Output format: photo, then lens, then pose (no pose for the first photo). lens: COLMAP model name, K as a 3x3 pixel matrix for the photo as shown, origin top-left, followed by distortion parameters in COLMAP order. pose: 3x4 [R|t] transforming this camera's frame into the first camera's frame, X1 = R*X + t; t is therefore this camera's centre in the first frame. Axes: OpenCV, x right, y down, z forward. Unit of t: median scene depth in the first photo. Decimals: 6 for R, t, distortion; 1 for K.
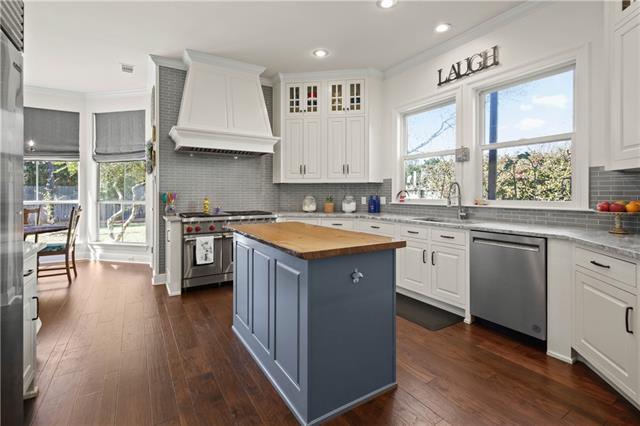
lens RADIAL K [[296.9, 0, 320.8], [0, 296.9, 197.6], [0, 0, 1]] dist [-0.002309, -0.000308]
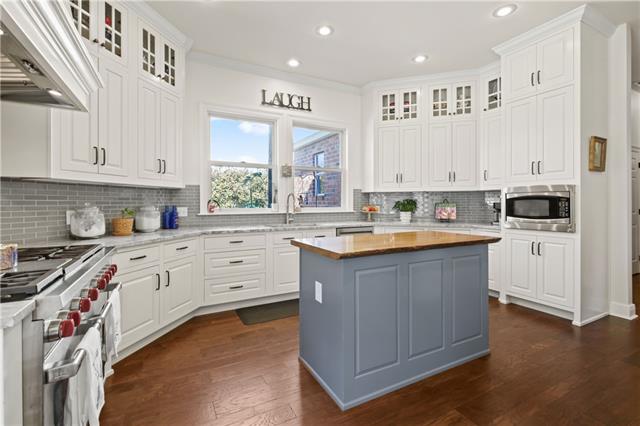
lens RADIAL K [[295.6, 0, 322.4], [0, 295.6, 205.9], [0, 0, 1]] dist [-0.000291, 0.000017]
pose [[0.077142, -0.006125, 0.997001, -0.603011], [0.018454, 0.999819, 0.004715, -0.003157], [-0.996849, 0.018034, 0.077241, 0.633073]]
